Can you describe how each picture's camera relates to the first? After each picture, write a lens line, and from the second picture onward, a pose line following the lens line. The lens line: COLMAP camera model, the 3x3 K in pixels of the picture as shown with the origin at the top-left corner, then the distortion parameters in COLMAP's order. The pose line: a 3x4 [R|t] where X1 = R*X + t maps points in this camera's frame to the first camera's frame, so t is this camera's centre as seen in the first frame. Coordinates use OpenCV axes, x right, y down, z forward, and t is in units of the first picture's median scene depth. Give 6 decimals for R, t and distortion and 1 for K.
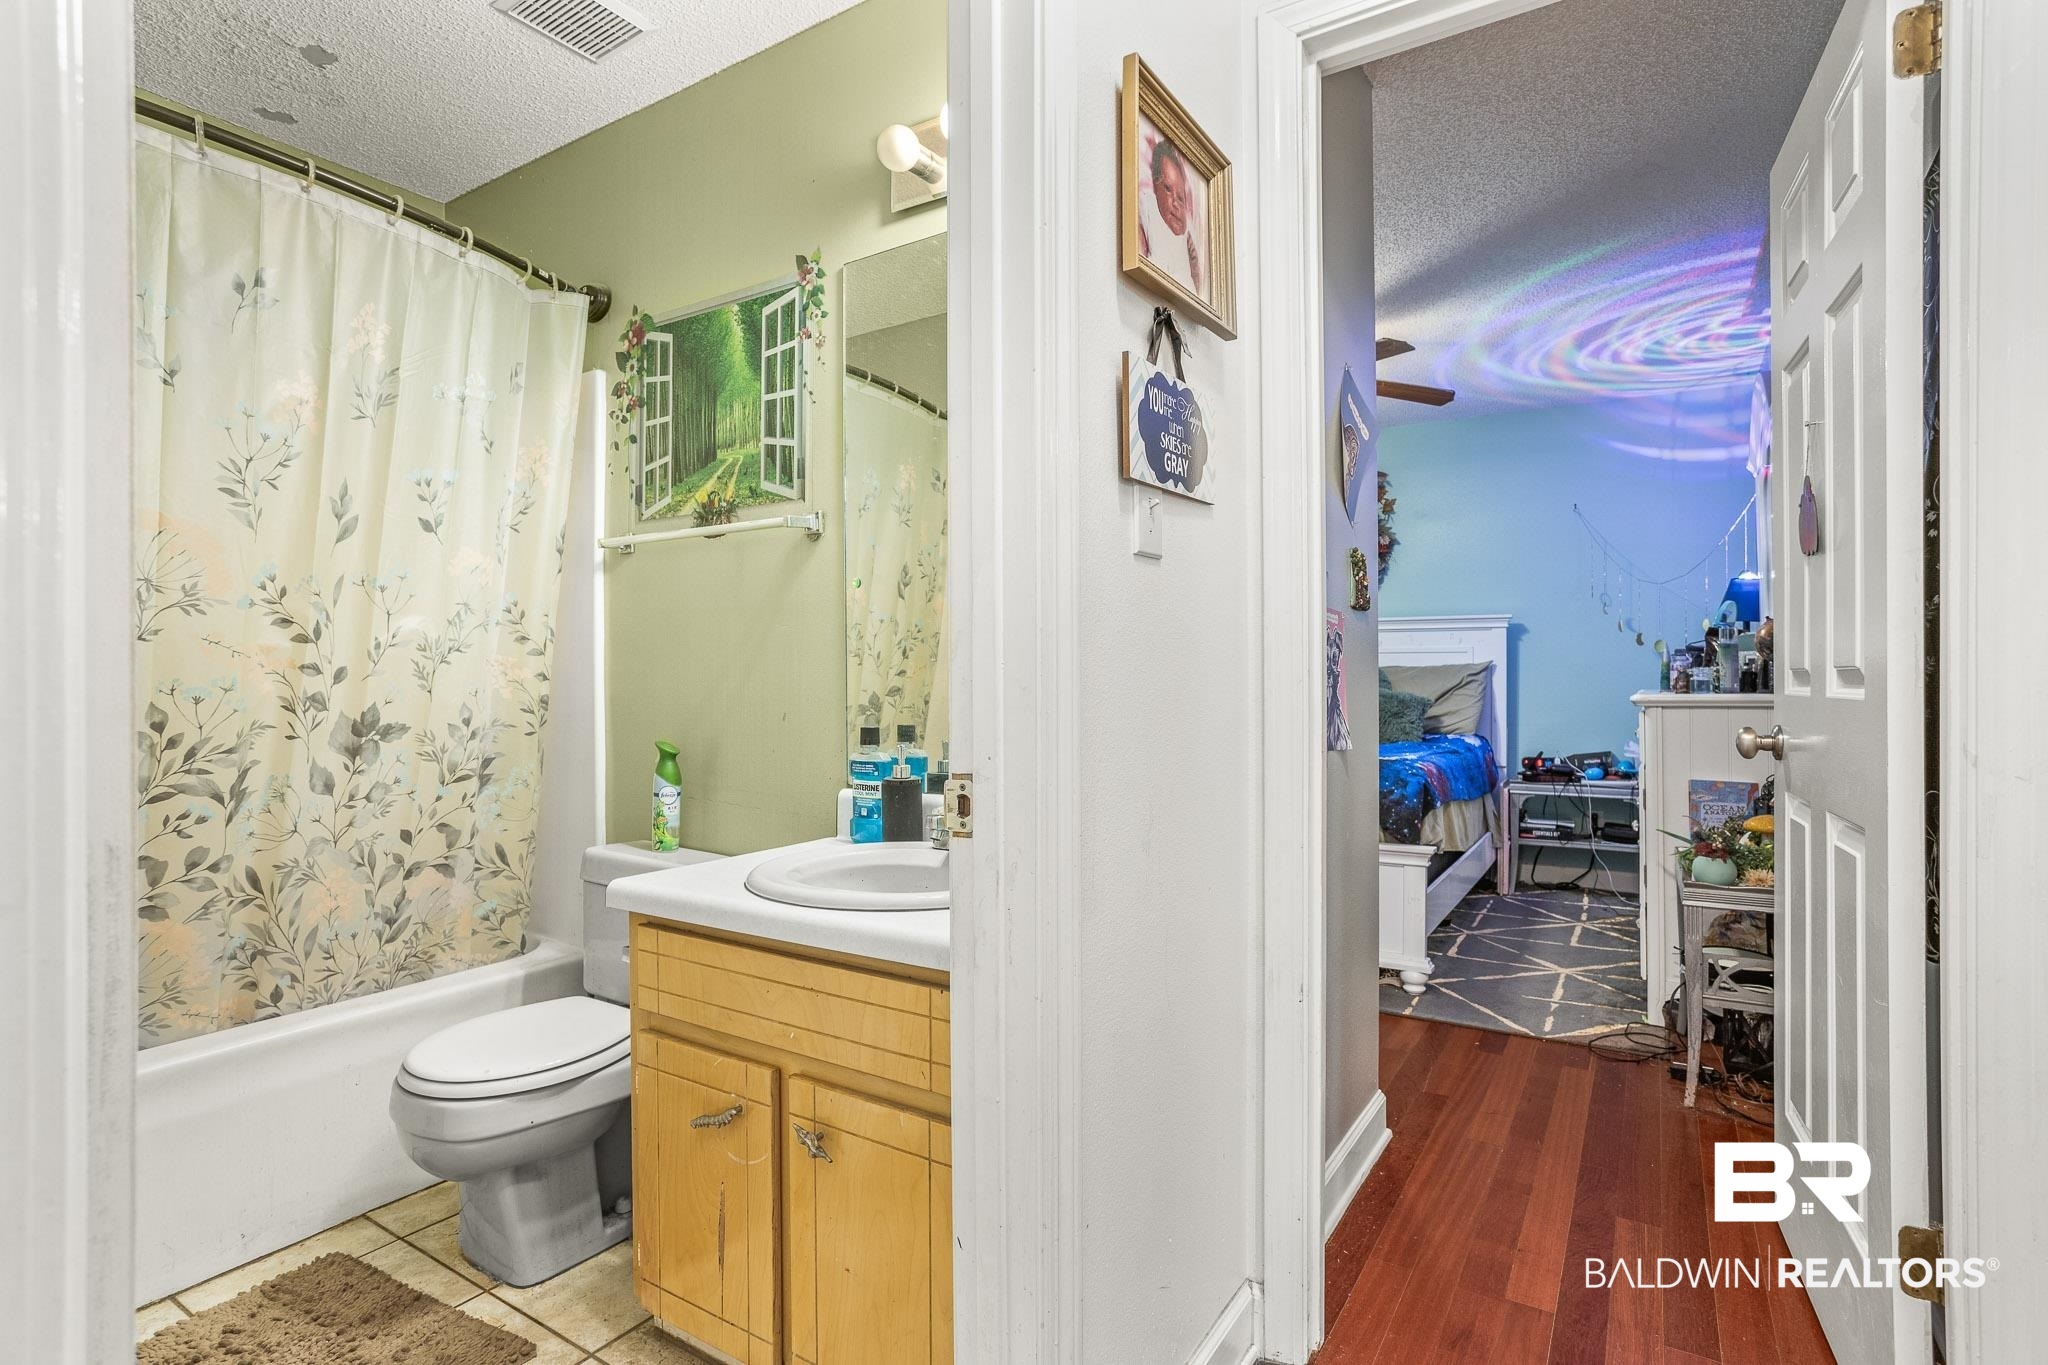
lens RADIAL K [[1009.3, 0, 1015.6], [0, 1009.3, 671.7], [0, 0, 1]] dist [-0.048965, 0.028665]
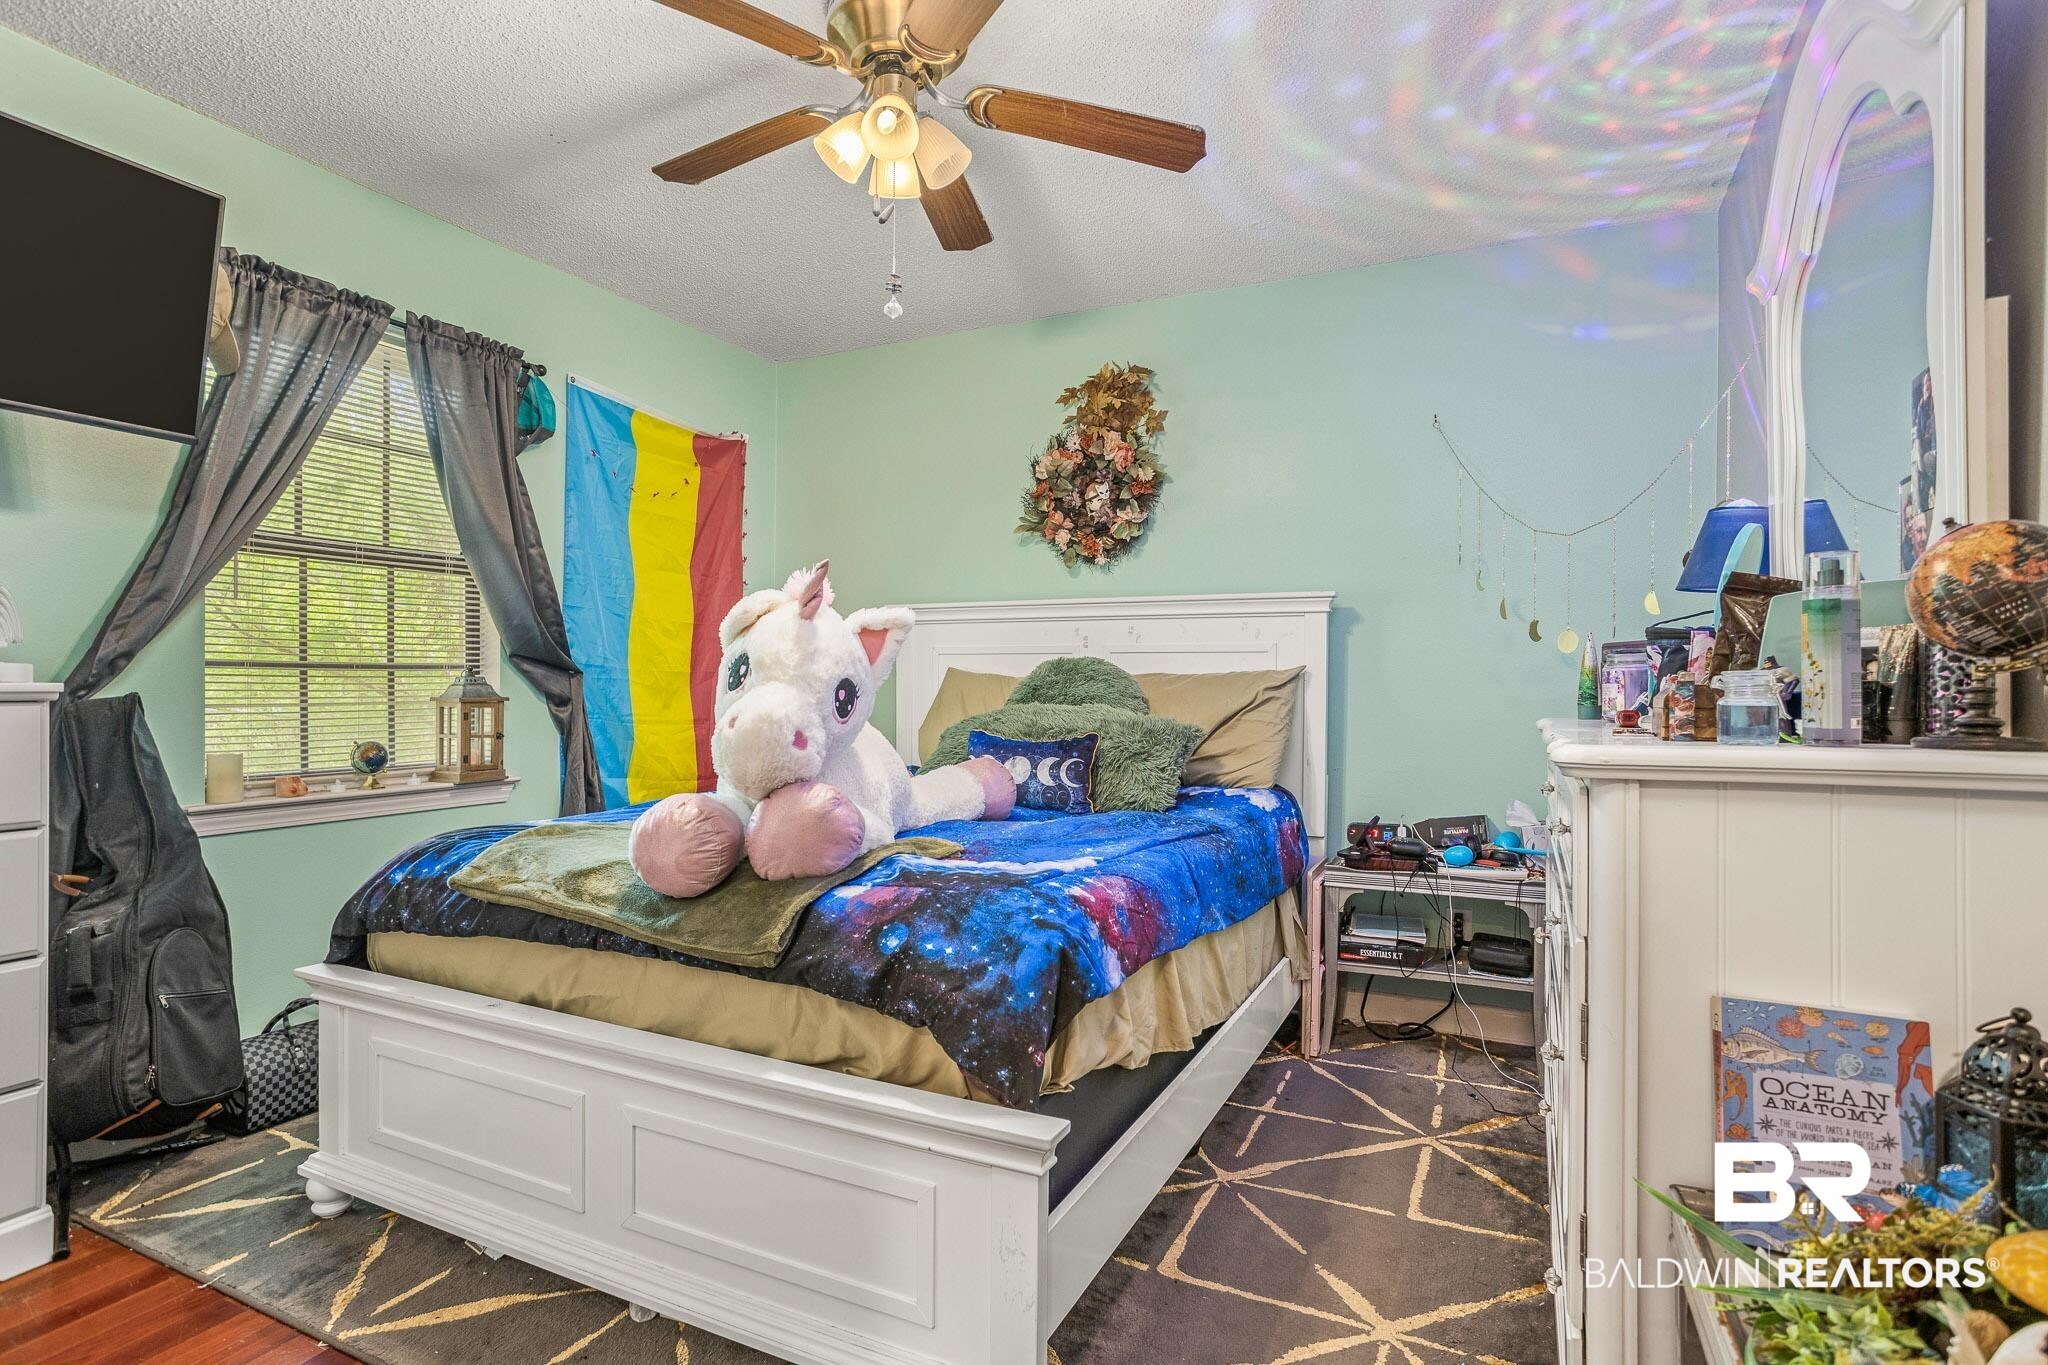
lens RADIAL K [[1009.3, 0, 1028.2], [0, 1009.3, 690.5], [0, 0, 1]] dist [-0.048965, 0.028665]
pose [[0.993159, 0.009336, 0.116397, 0.191653], [-0.010179, 0.999926, 0.006650, 0.001496], [-0.116326, -0.007789, 0.993180, 0.328351]]
